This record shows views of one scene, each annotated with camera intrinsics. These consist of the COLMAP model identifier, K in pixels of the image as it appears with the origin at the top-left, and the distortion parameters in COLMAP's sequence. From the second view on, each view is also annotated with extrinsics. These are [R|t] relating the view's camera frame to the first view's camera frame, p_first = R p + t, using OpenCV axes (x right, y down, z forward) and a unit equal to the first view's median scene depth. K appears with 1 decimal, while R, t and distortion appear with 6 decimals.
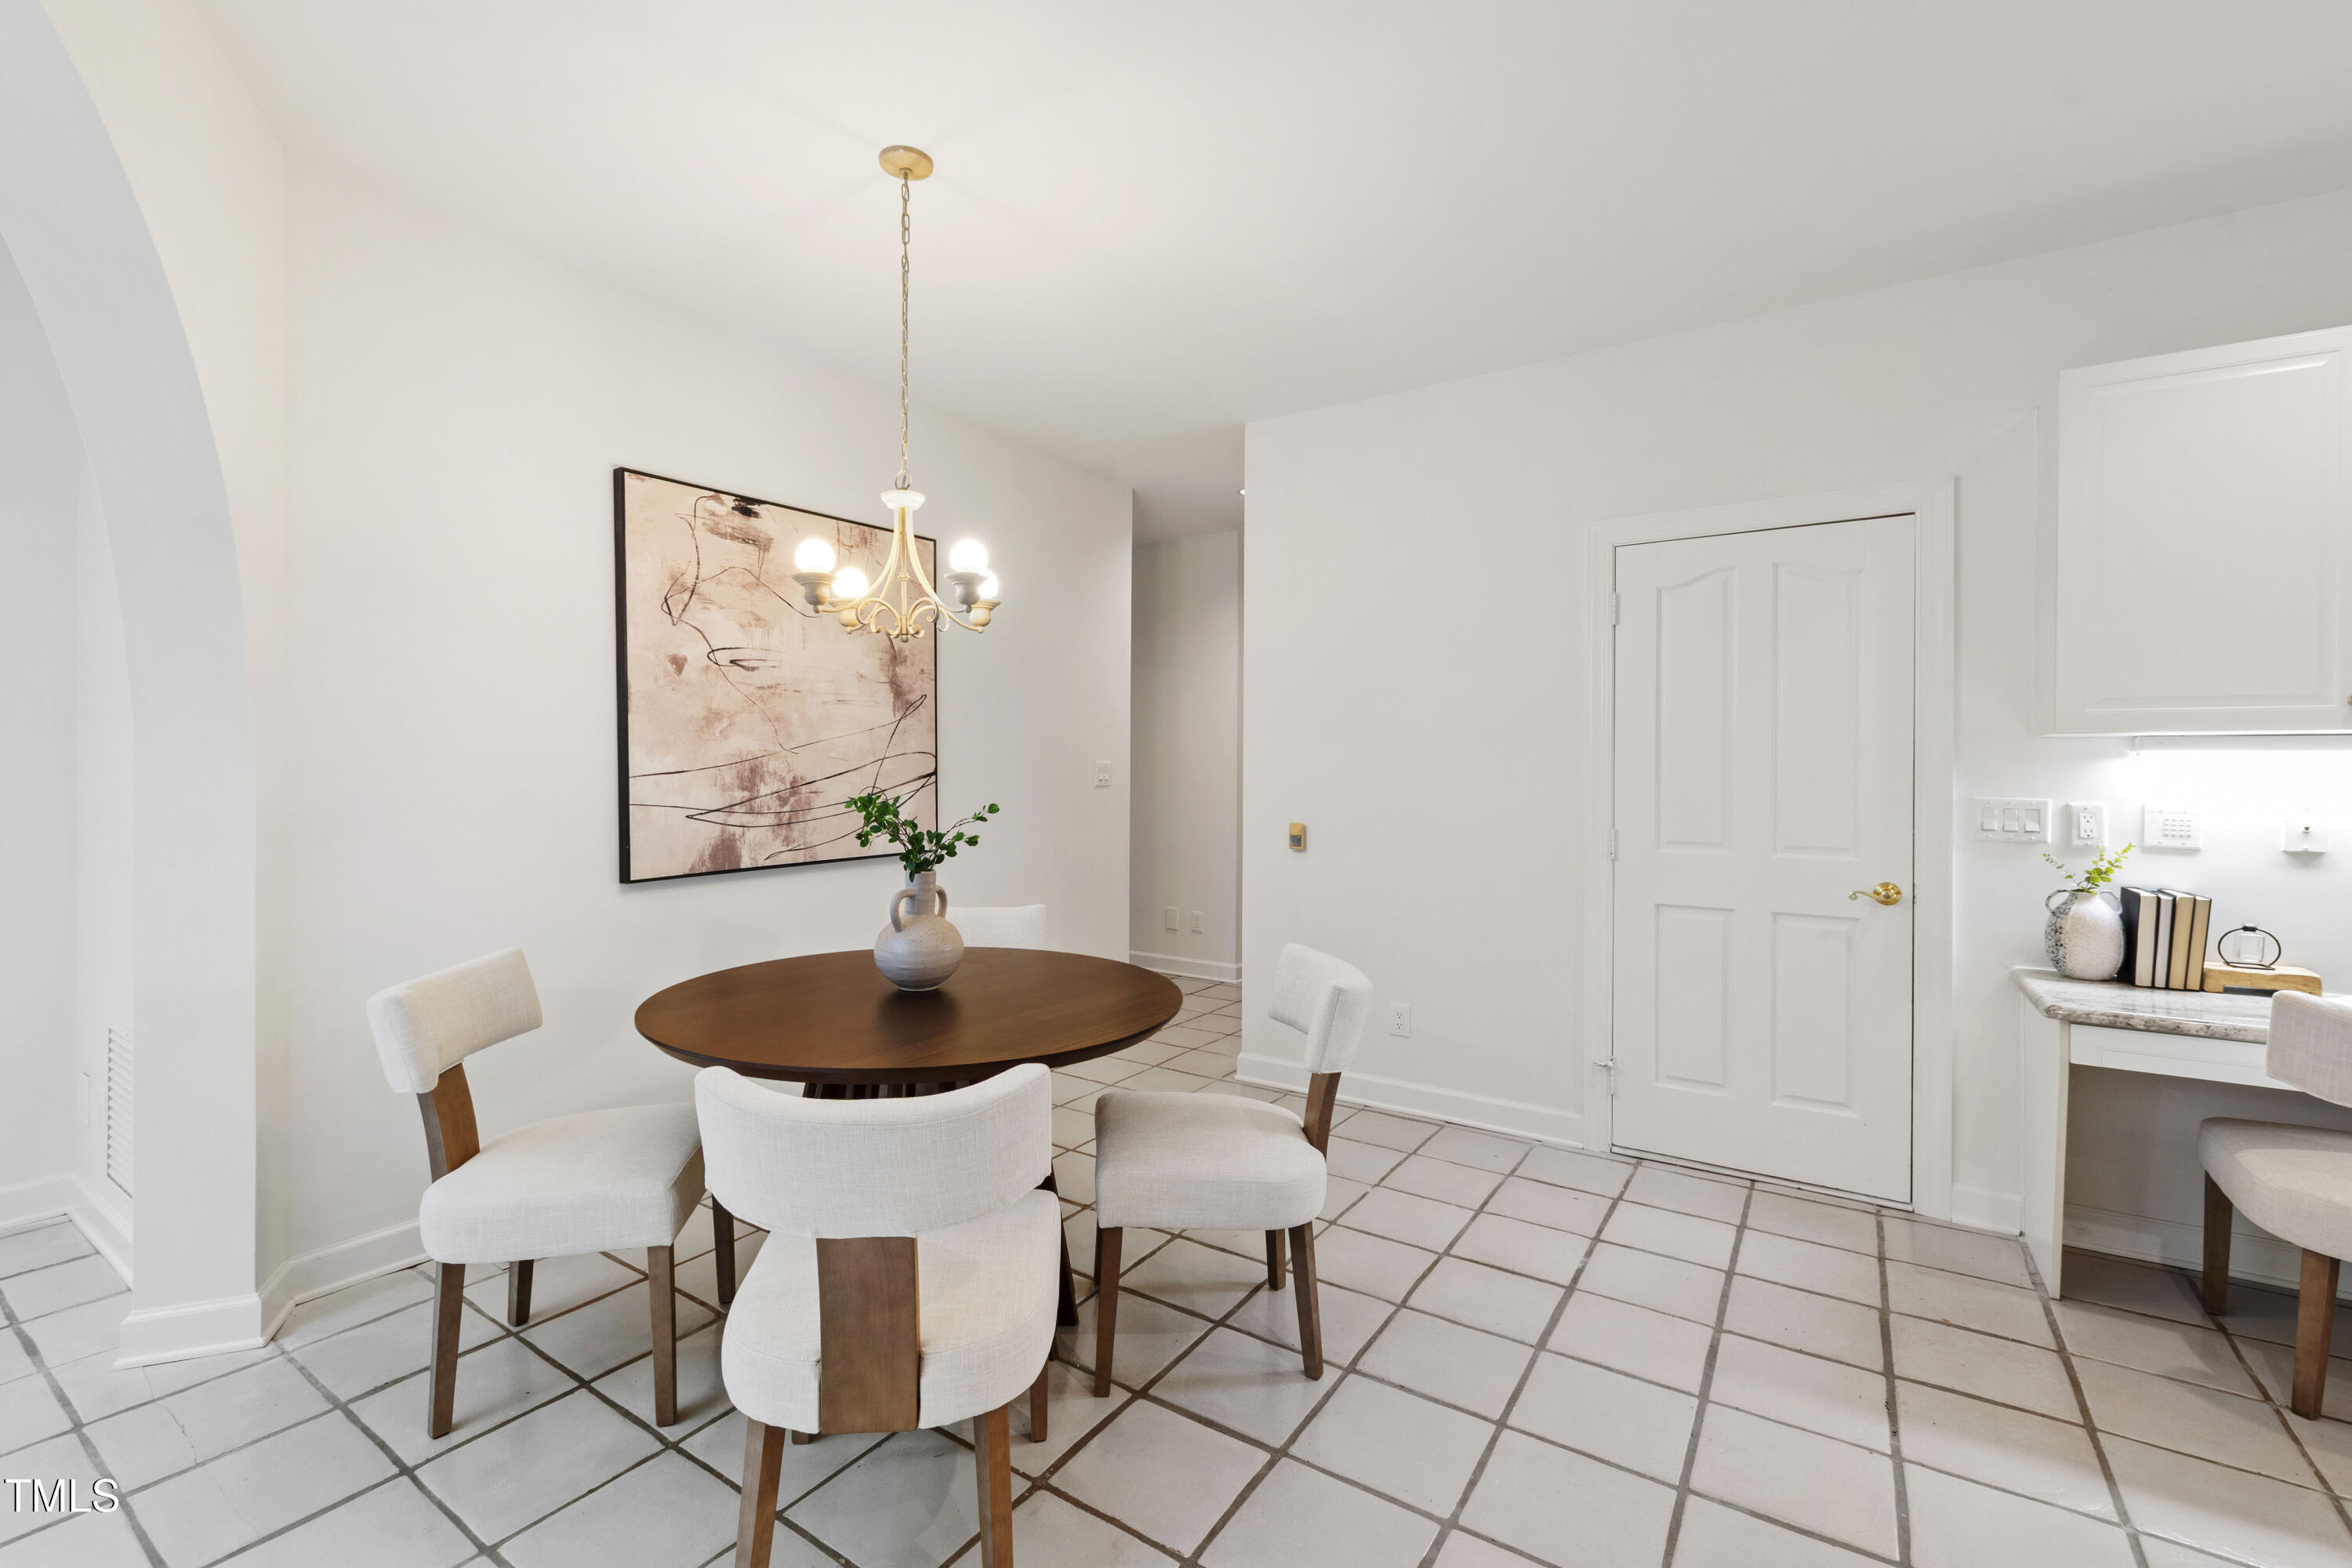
lens RADIAL K [[1018.4, 0, 1162.8], [0, 1018.4, 768.6], [0, 0, 1]] dist [0.000536, 0.000052]
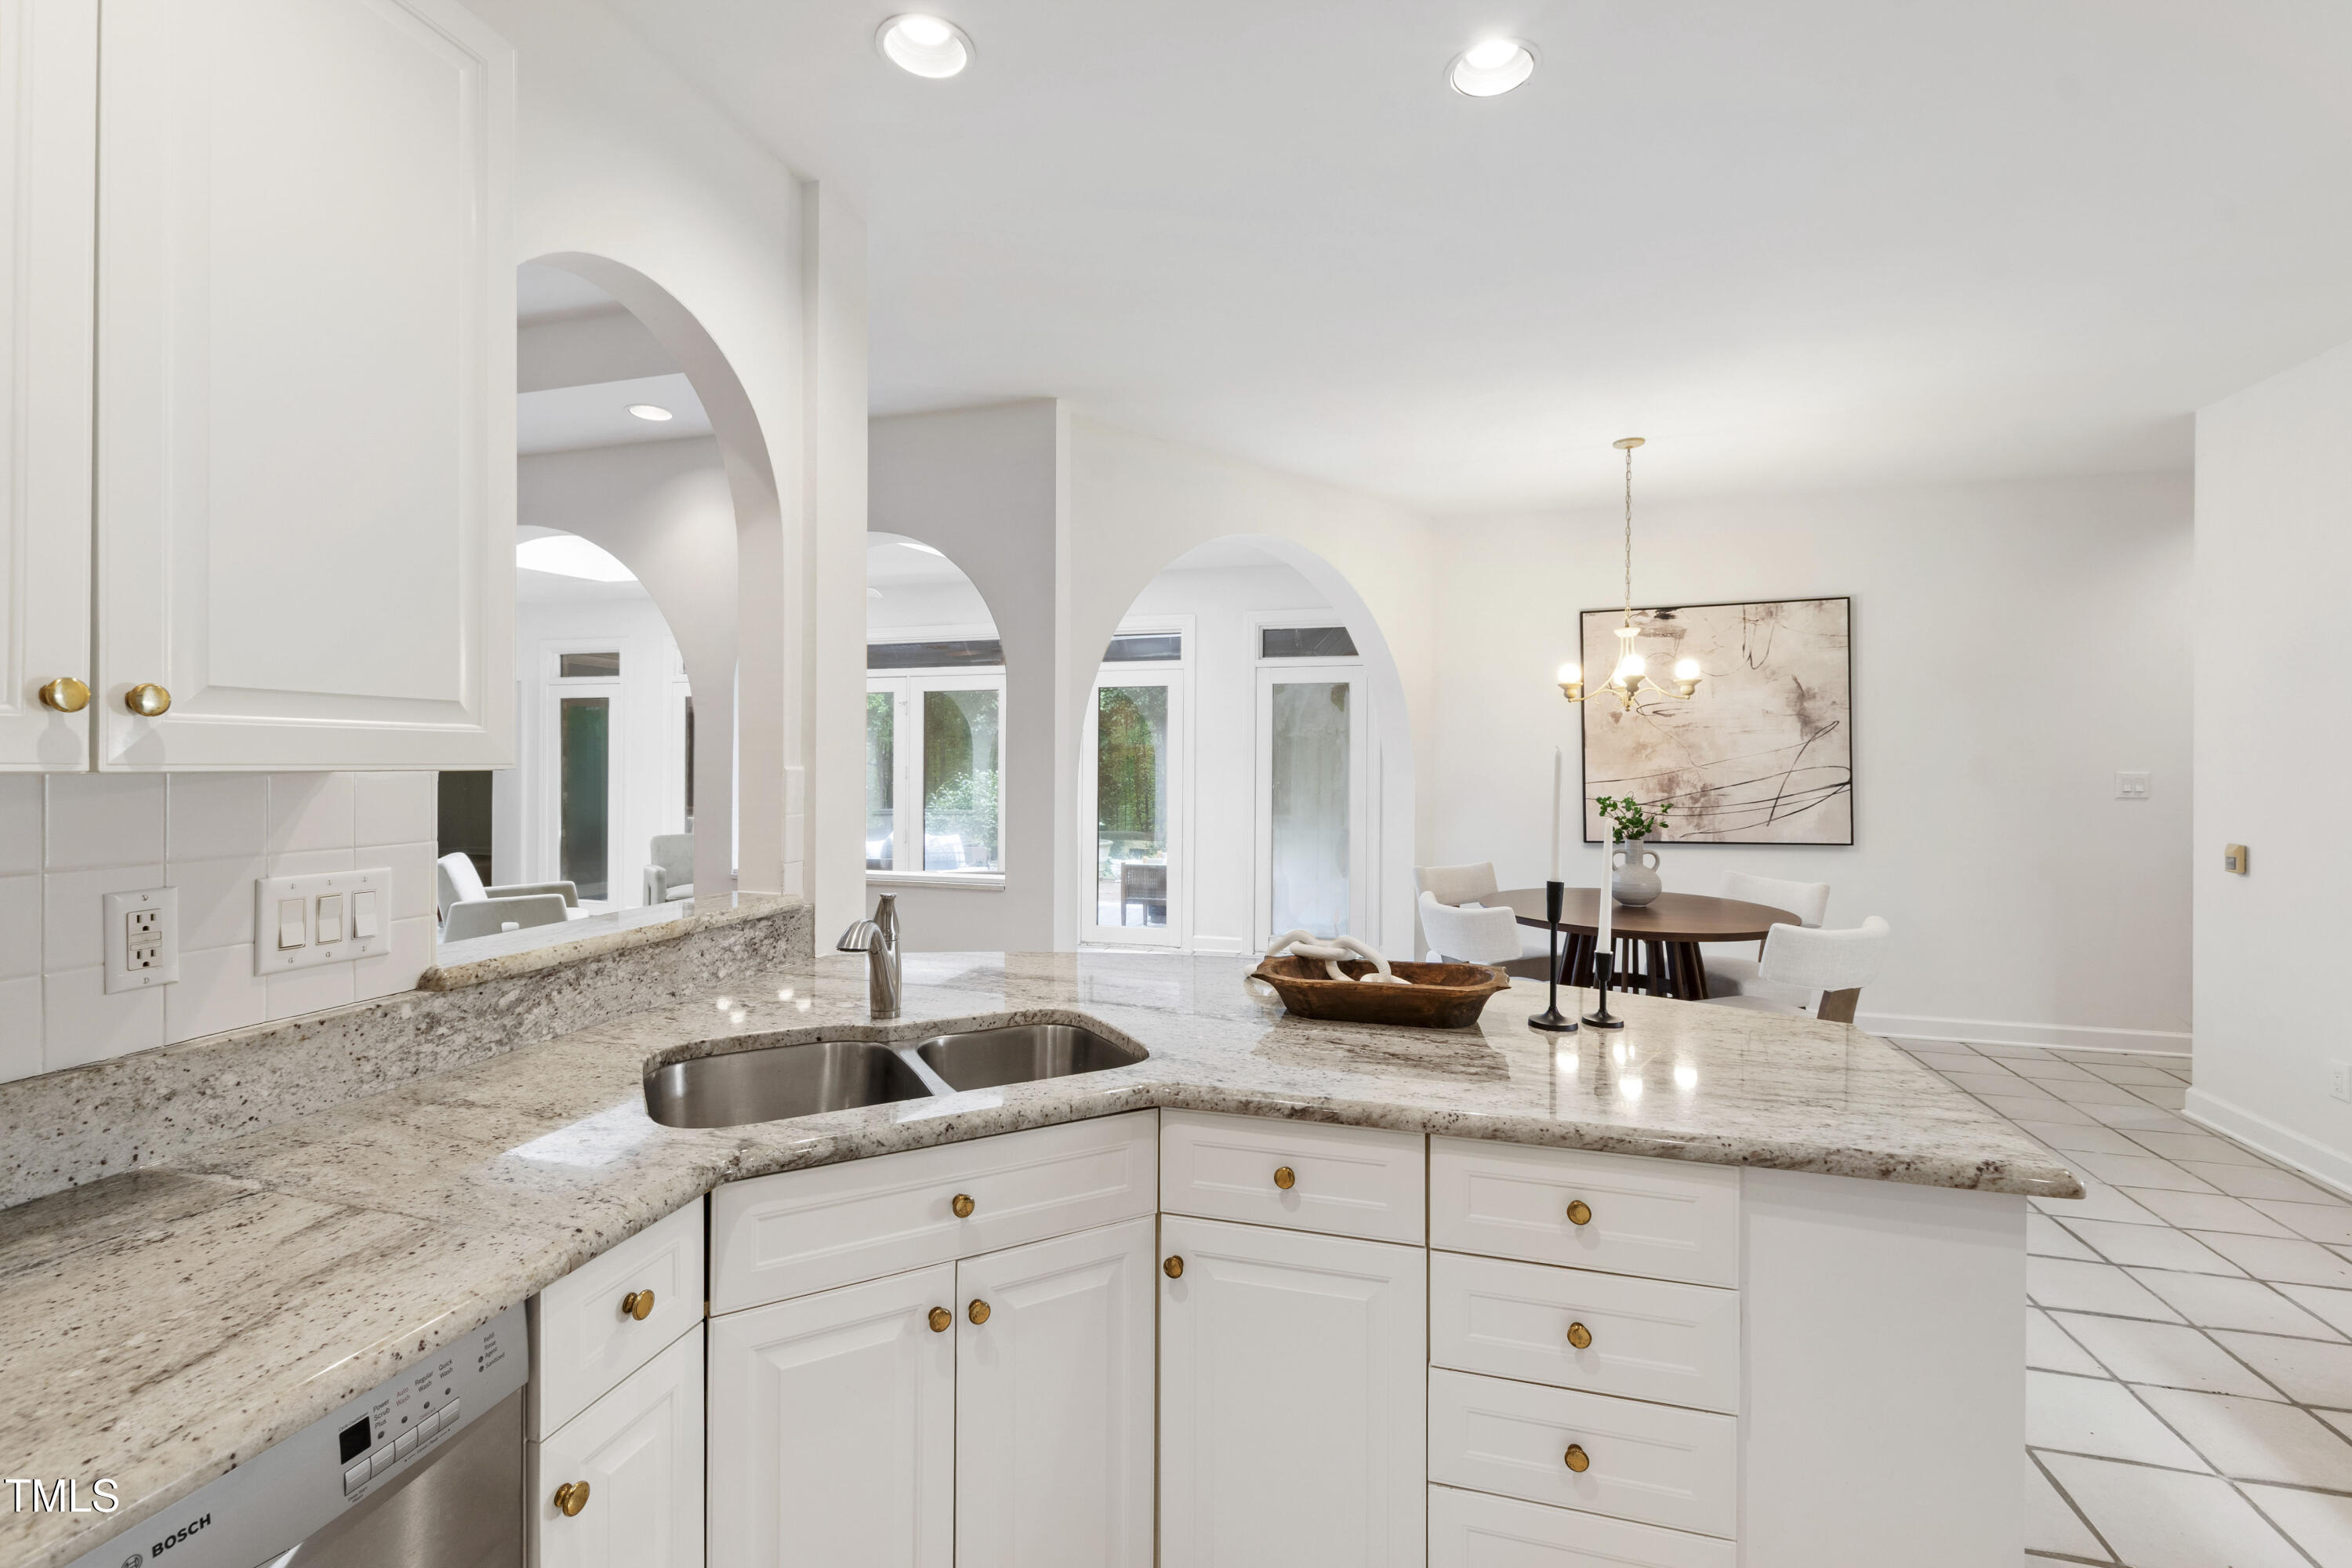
lens RADIAL K [[1018.4, 0, 1162.8], [0, 1018.4, 768.6], [0, 0, 1]] dist [0.000536, 0.000052]
pose [[0.306787, 0.003582, -0.951772, 0.826788], [0.000675, 0.999992, 0.003981, -0.021640], [0.951778, -0.001864, 0.306782, -0.222039]]
